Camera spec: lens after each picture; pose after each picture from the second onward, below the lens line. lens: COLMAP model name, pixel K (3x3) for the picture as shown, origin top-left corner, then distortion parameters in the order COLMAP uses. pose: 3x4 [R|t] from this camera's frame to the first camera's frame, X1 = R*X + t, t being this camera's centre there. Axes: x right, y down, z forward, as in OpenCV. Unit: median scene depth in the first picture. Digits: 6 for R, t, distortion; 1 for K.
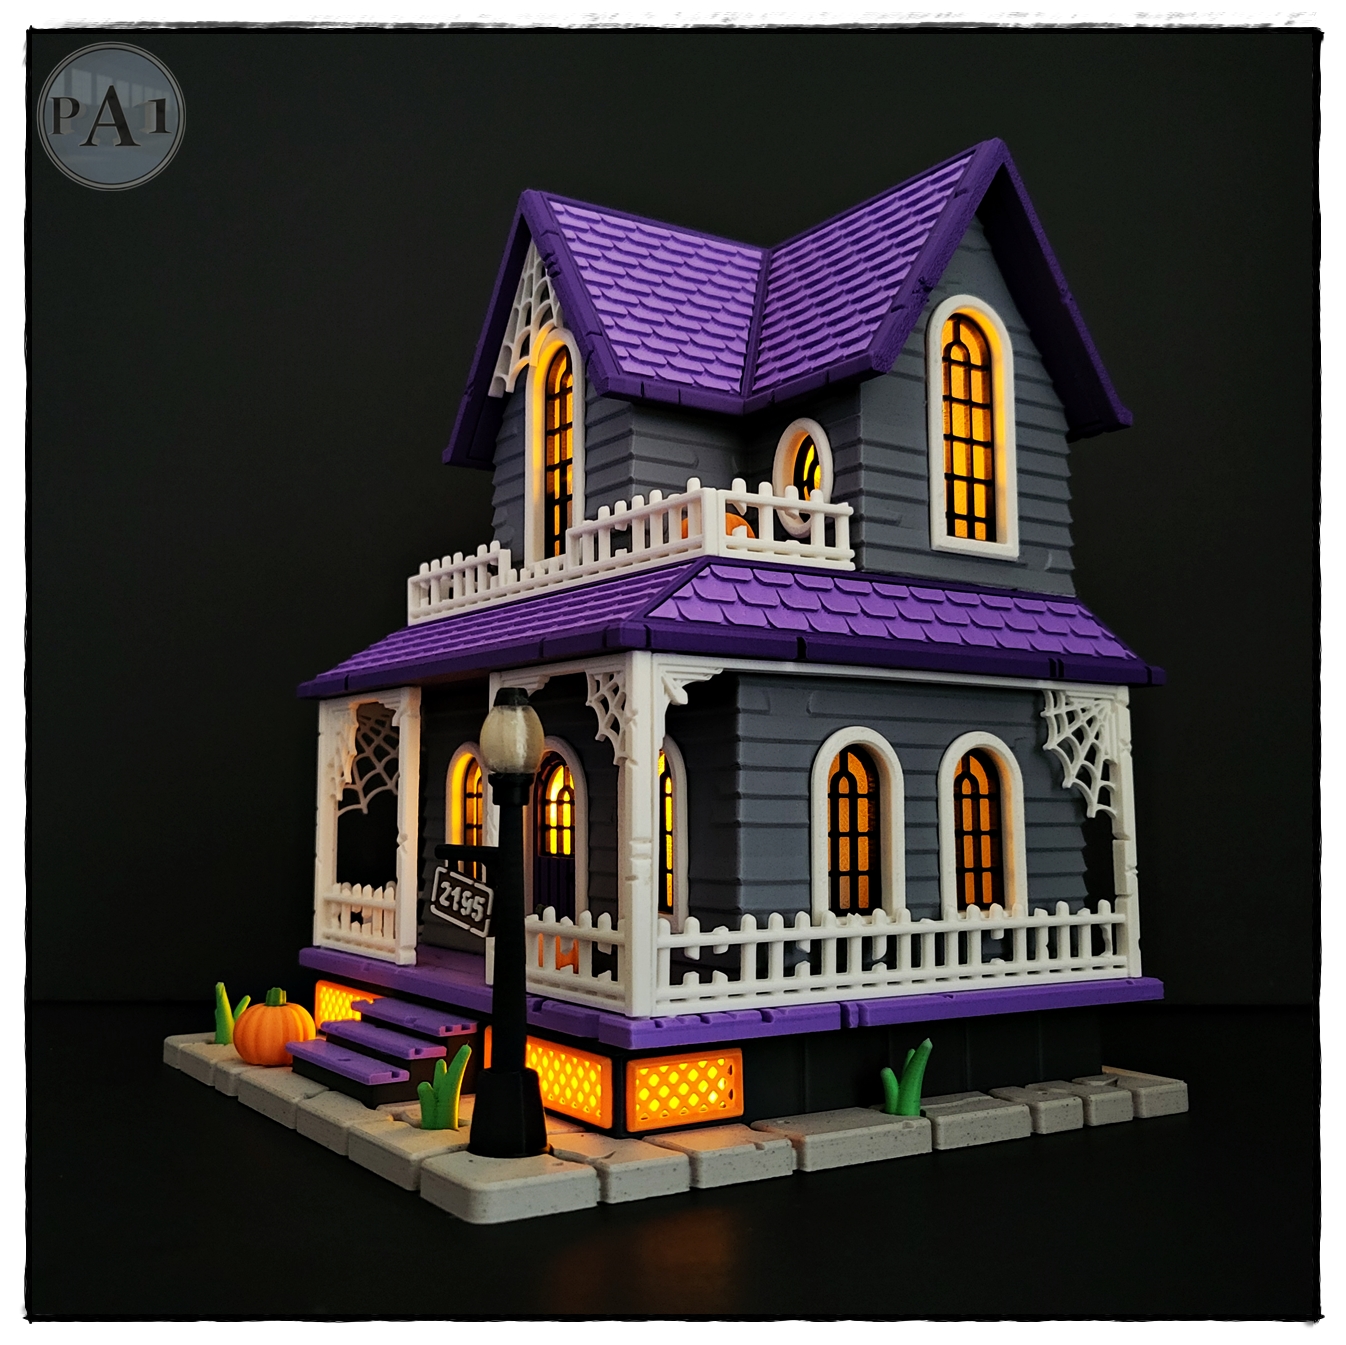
lens RADIAL K [[1487.1, 0, 599.4], [0, 1487.1, 606.7], [0, 0, 1]] dist [0.030884, 0.011166]
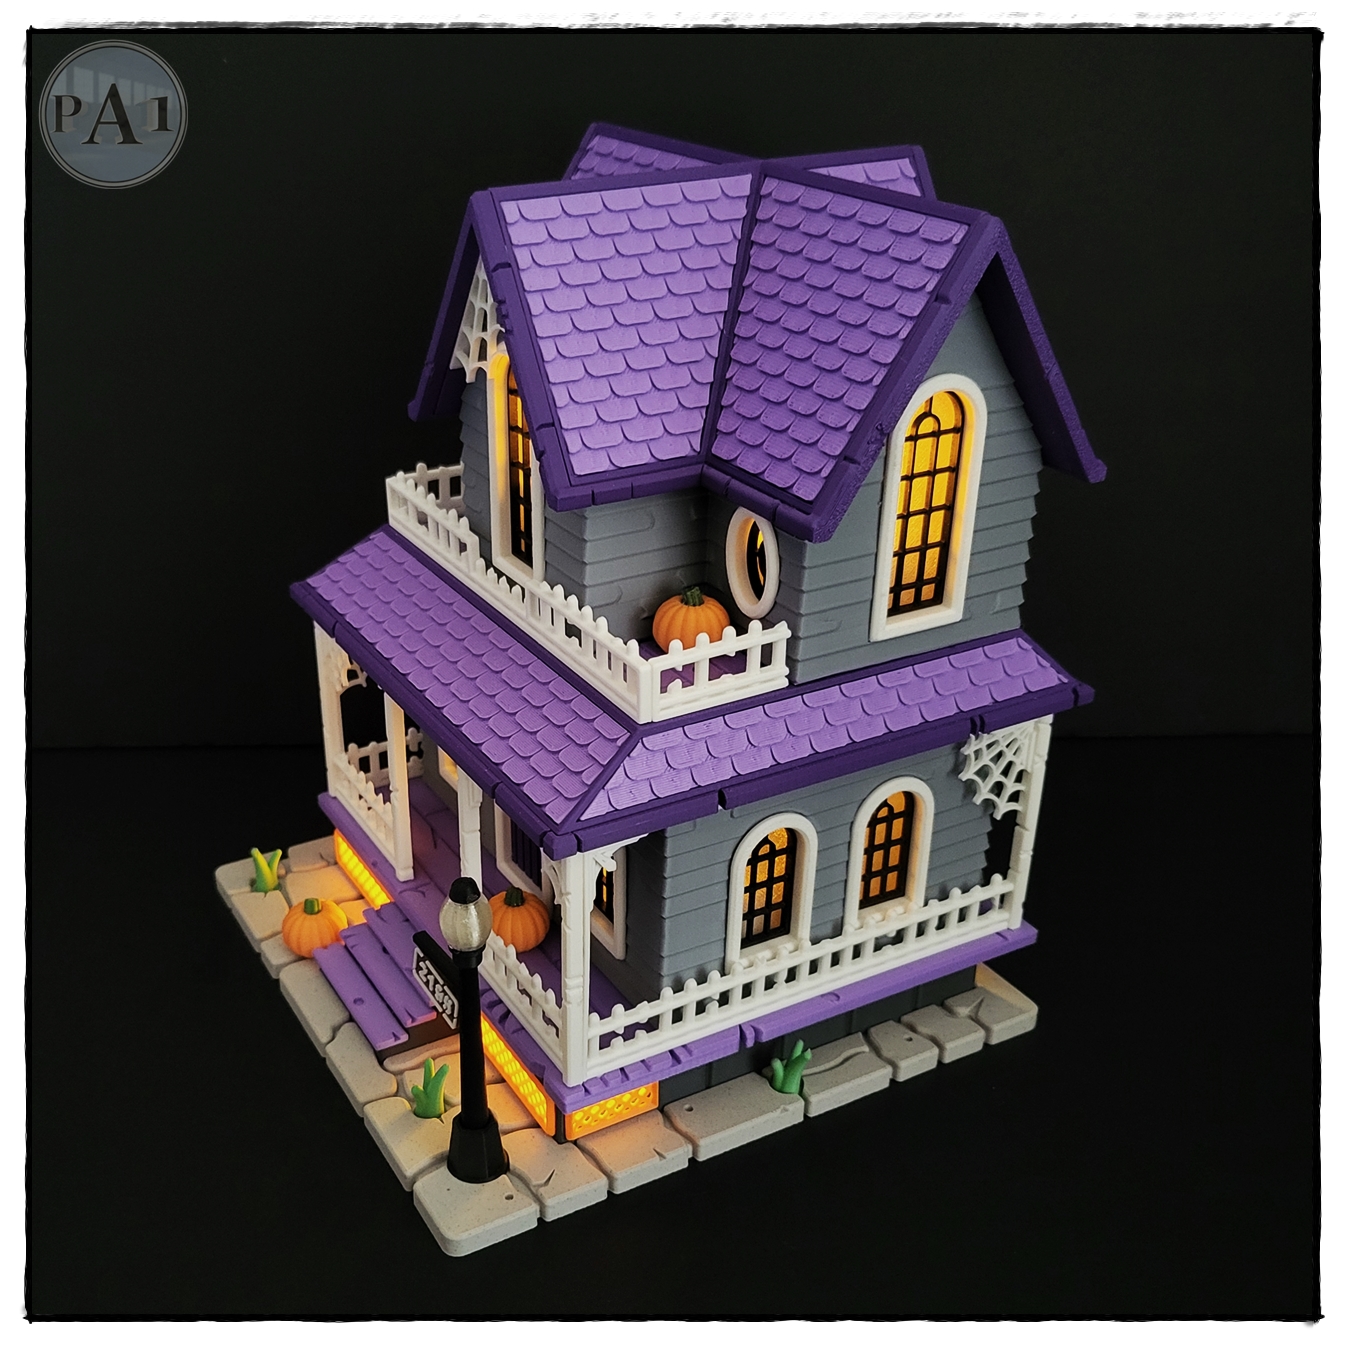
lens RADIAL K [[1624.7, 0, 551.3], [0, 1624.7, 748.0], [0, 0, 1]] dist [0.004297, 0.003386]
pose [[0.997159, 0.024410, -0.071262, 0.083652], [0.022213, 0.808684, 0.587824, -0.657759], [0.071977, -0.587736, 0.805844, 0.019667]]
